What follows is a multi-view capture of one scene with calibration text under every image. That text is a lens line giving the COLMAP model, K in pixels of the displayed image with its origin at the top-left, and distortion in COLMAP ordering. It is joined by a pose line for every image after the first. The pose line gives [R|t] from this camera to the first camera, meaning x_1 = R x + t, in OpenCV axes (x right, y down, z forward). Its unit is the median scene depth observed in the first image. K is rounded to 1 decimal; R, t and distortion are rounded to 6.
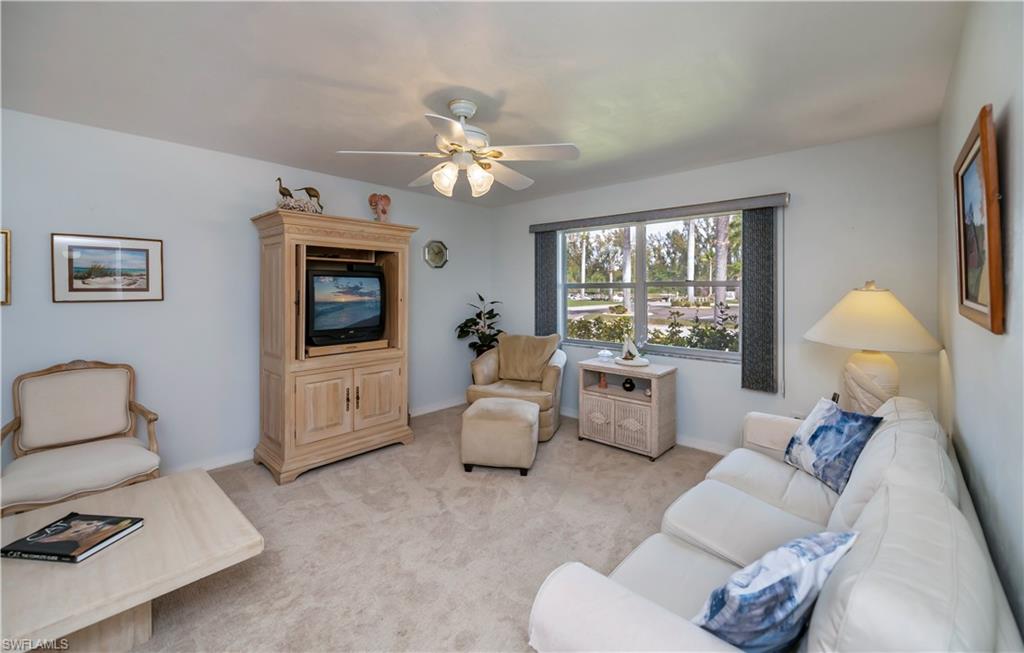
lens RADIAL K [[418.4, 0, 513.3], [0, 418.4, 293.2], [0, 0, 1]] dist [0.001680, -0.002944]
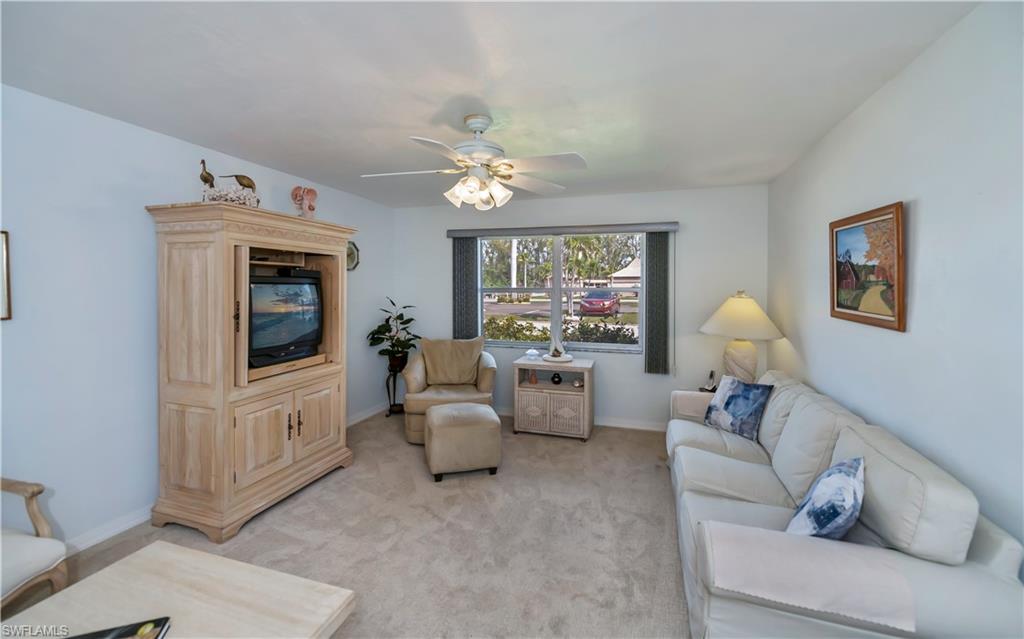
lens RADIAL K [[412.4, 0, 521.5], [0, 412.4, 293.2], [0, 0, 1]] dist [0.001545, -0.004109]
pose [[0.904277, -0.005537, 0.426909, -0.335895], [0.002110, 0.999962, 0.008499, -0.027384], [-0.426940, -0.006785, 0.904254, 0.033294]]
